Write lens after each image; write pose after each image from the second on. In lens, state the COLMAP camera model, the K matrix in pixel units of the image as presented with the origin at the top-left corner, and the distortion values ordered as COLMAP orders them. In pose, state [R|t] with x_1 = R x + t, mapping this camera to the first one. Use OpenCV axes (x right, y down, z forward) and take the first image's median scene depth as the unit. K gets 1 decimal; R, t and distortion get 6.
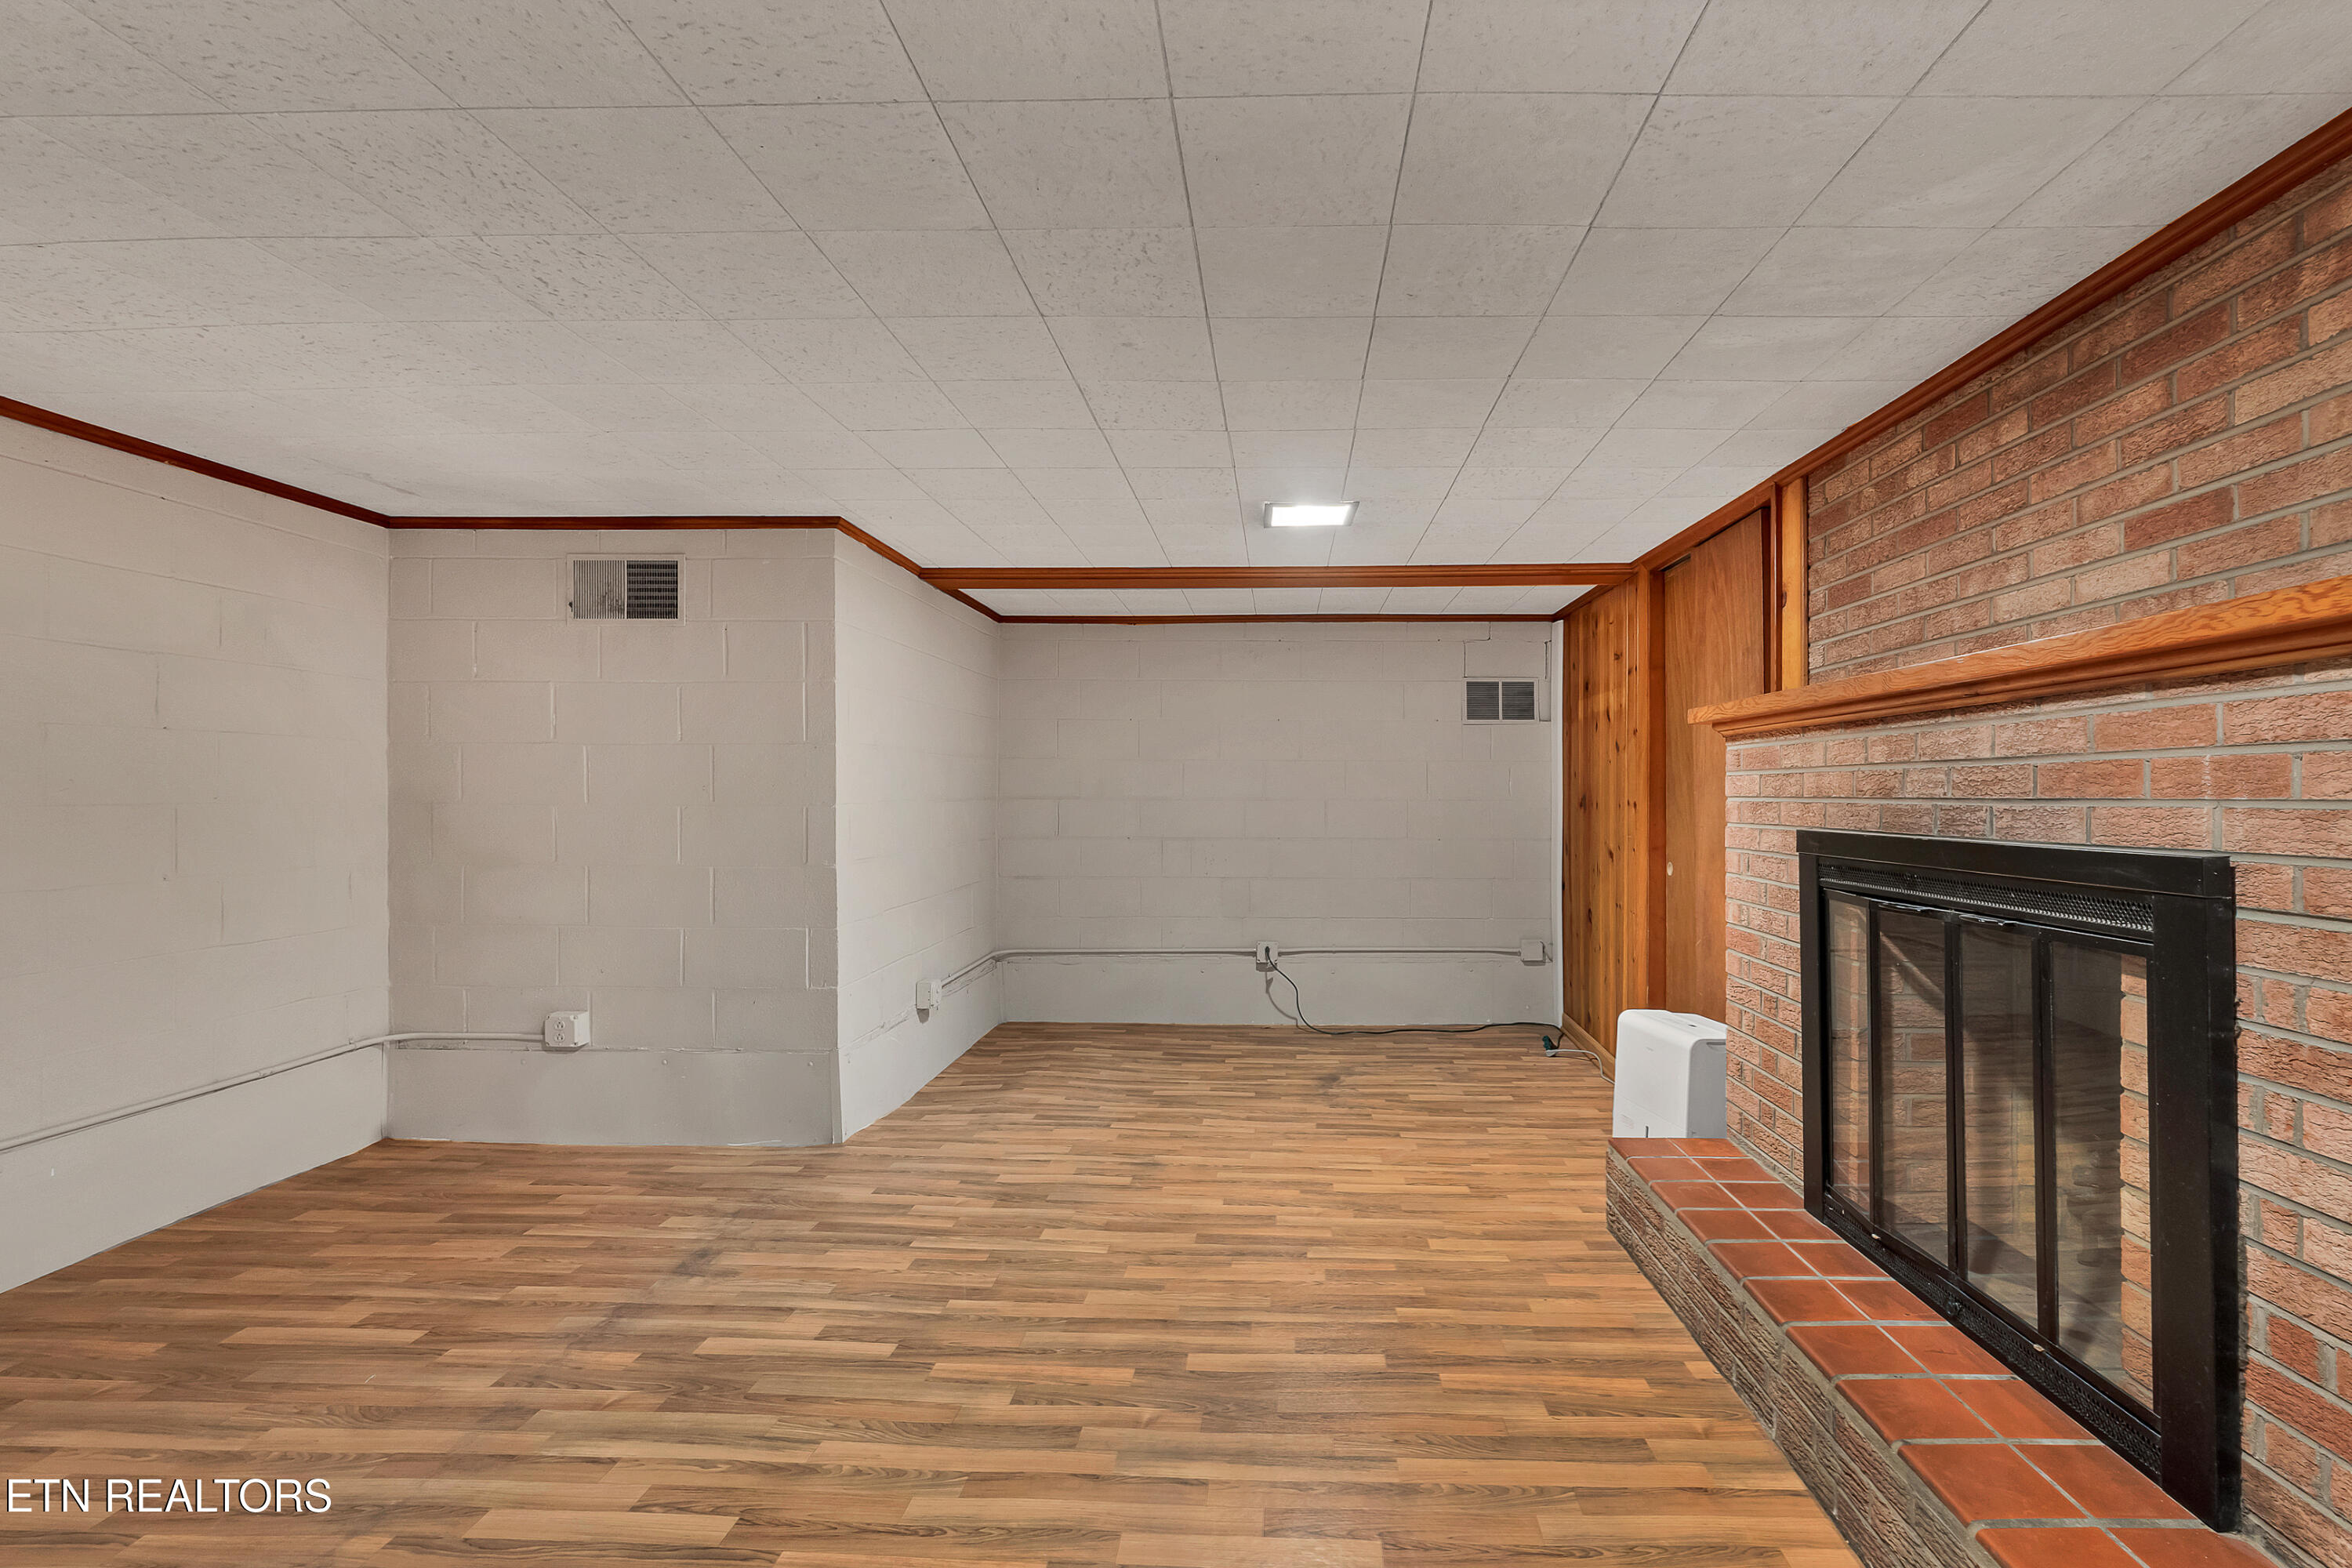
lens RADIAL K [[1010.9, 0, 1183.7], [0, 1010.9, 793.0], [0, 0, 1]] dist [-0.009462, -0.000440]
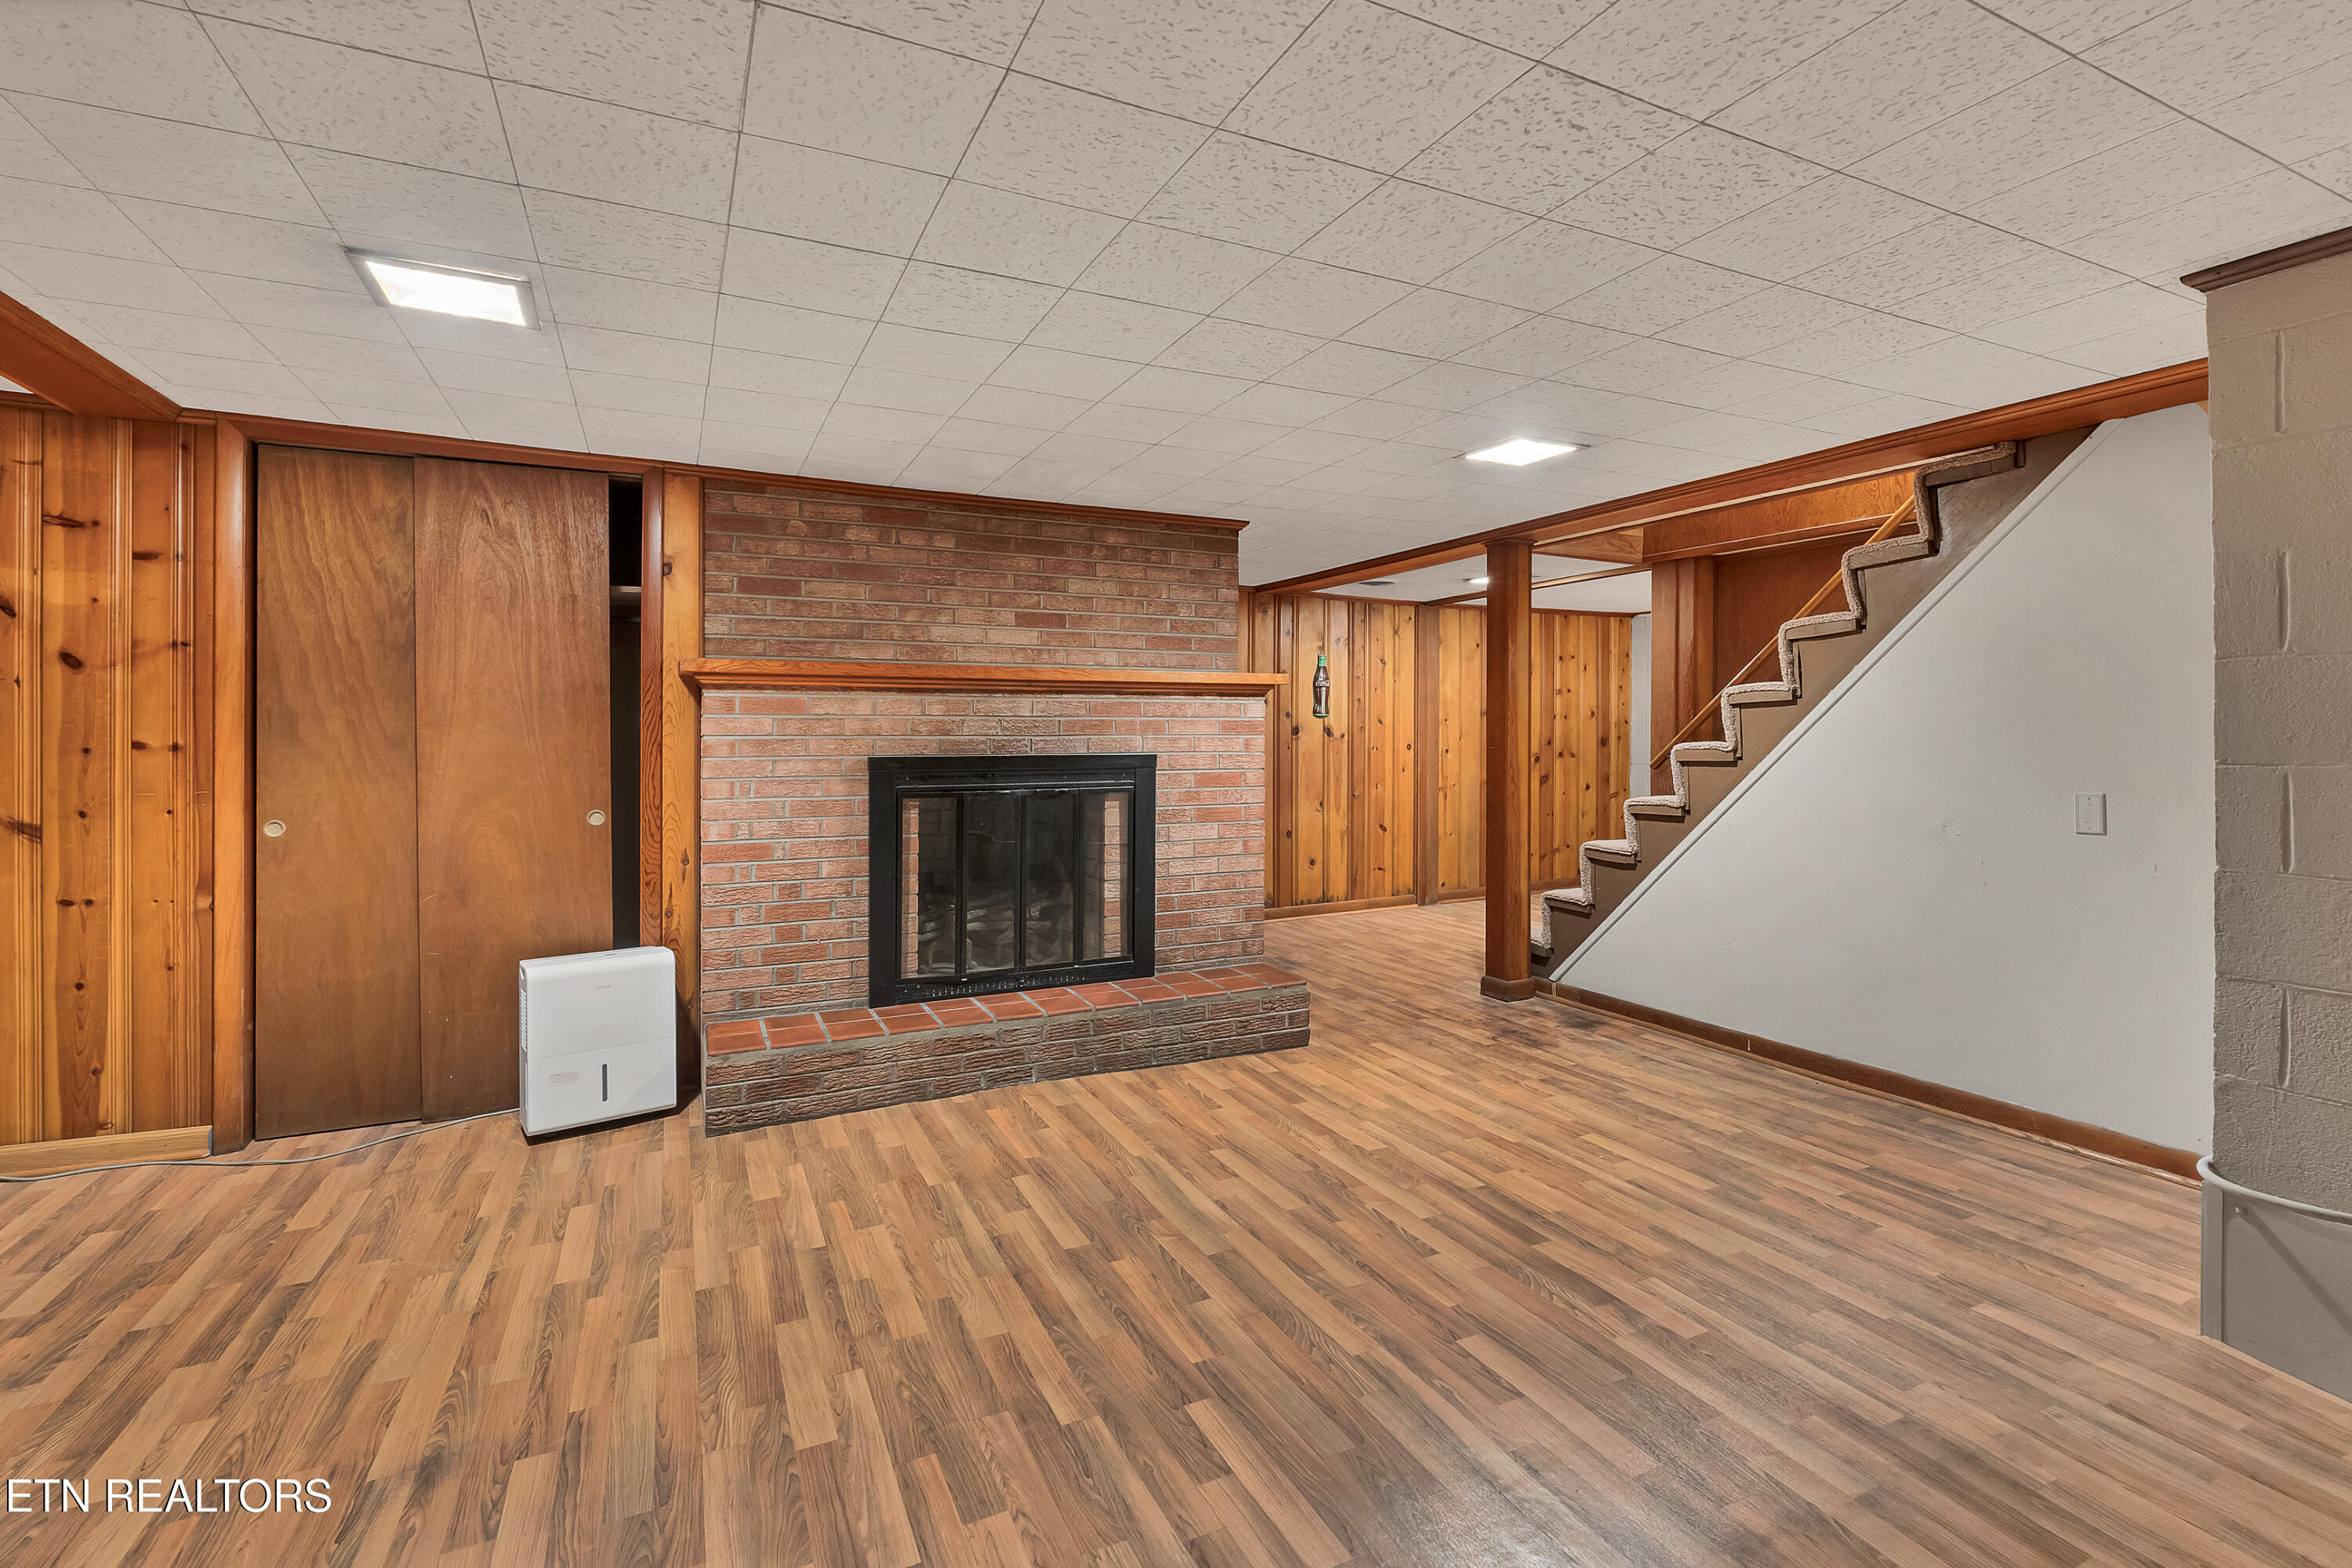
lens RADIAL K [[1056.1, 0, 1179.6], [0, 1056.1, 726.3], [0, 0, 1]] dist [-0.011467, -0.000046]
pose [[-0.483472, -0.000511, 0.875360, -1.148670], [-0.002533, 0.999996, -0.000815, -0.010626], [-0.875356, -0.002611, -0.483471, 1.576538]]
